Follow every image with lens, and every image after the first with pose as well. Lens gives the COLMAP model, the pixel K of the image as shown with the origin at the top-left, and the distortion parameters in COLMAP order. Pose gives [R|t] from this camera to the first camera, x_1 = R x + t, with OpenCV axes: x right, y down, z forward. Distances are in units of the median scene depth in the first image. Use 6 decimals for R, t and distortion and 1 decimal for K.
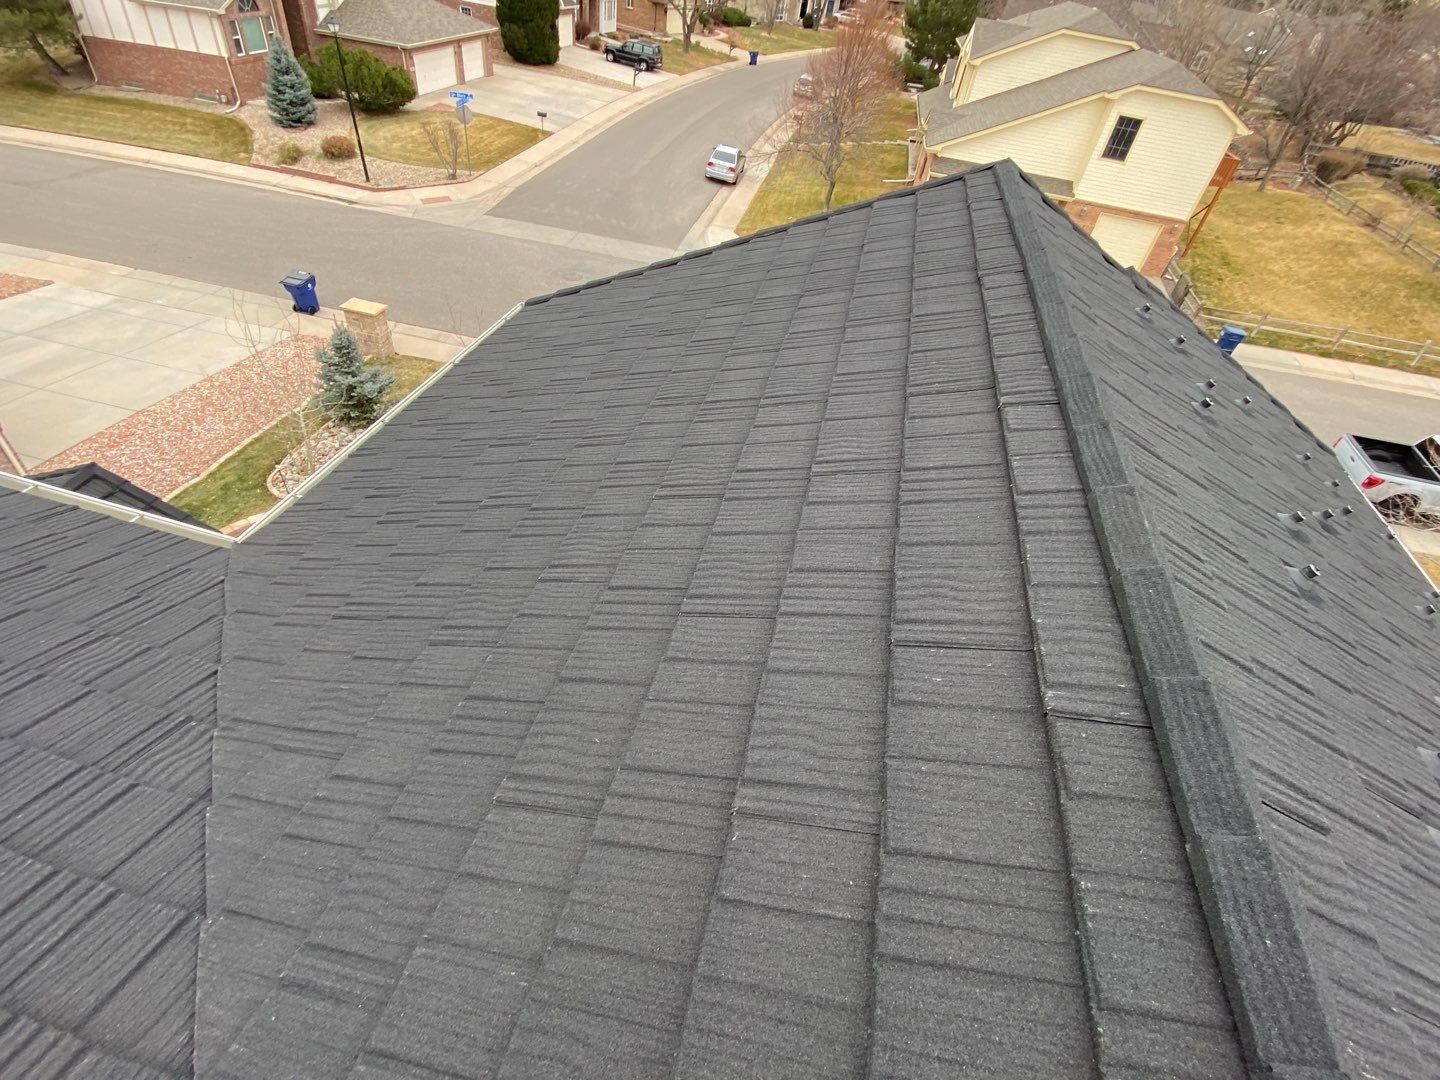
lens RADIAL K [[685.6, 0, 714.6], [0, 685.6, 534.0], [0, 0, 1]] dist [0.019483, -0.020268]
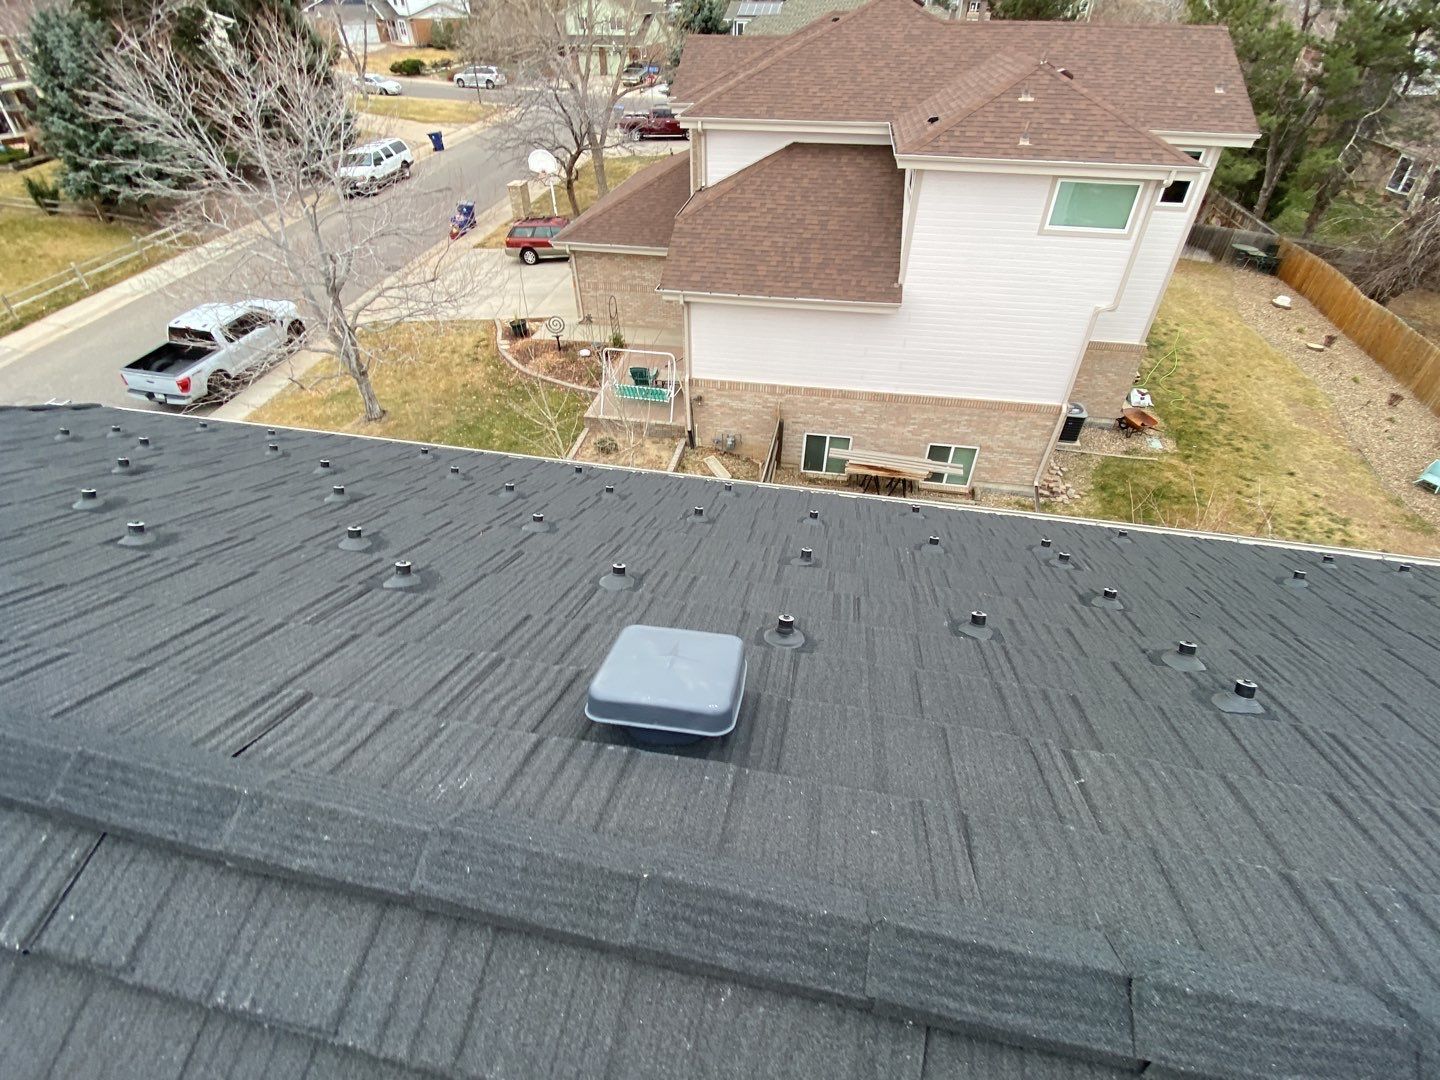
lens RADIAL K [[681.2, 0, 721.9], [0, 681.2, 531.2], [0, 0, 1]] dist [0.028050, -0.023584]
pose [[-0.027814, -0.714462, 0.699121, 0.222320], [0.664061, 0.509554, 0.547154, 0.104627], [-0.747161, 0.479478, 0.460274, -0.088886]]
